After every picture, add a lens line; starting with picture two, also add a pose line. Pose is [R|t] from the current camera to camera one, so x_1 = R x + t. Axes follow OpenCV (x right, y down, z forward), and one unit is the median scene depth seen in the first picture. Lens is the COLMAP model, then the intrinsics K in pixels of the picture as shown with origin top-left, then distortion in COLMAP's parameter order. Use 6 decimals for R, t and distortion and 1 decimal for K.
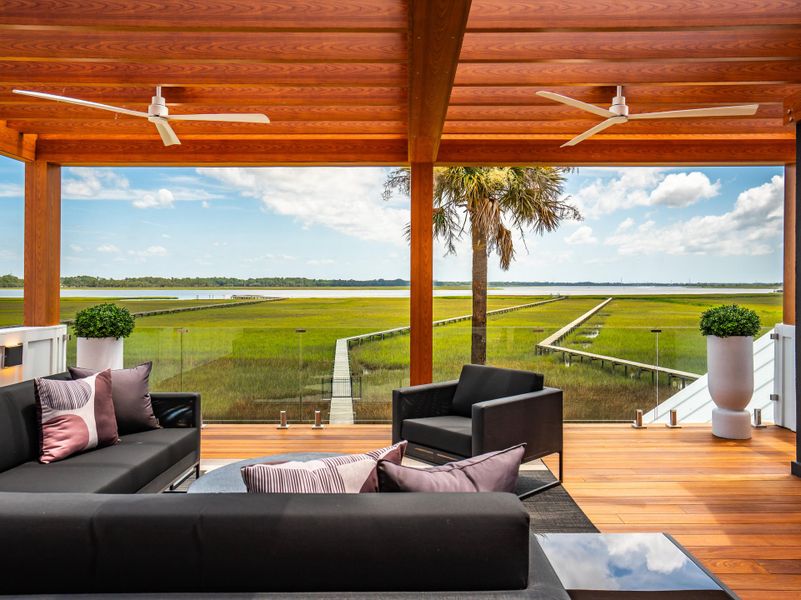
lens RADIAL K [[701.0, 0, 400.5], [0, 701.0, 300.0], [0, 0, 1]] dist [0.004220, 0.065990]
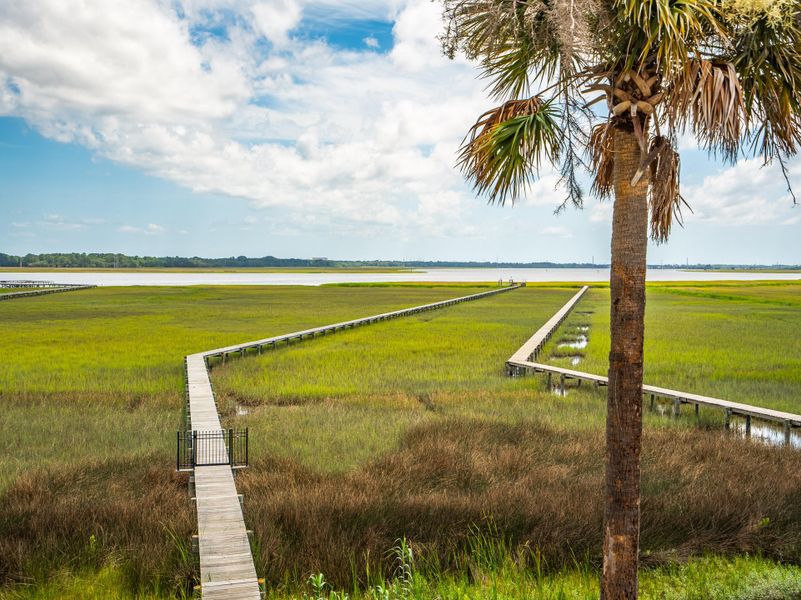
lens RADIAL K [[995.0, 0, 400.5], [0, 995.0, 300.0], [0, 0, 1]] dist [0.122161, 0.013438]
pose [[0.989692, -0.001102, 0.143211, -0.031102], [-0.000862, 0.999906, 0.013654, -0.004158], [-0.143212, -0.013637, 0.989598, 0.108747]]
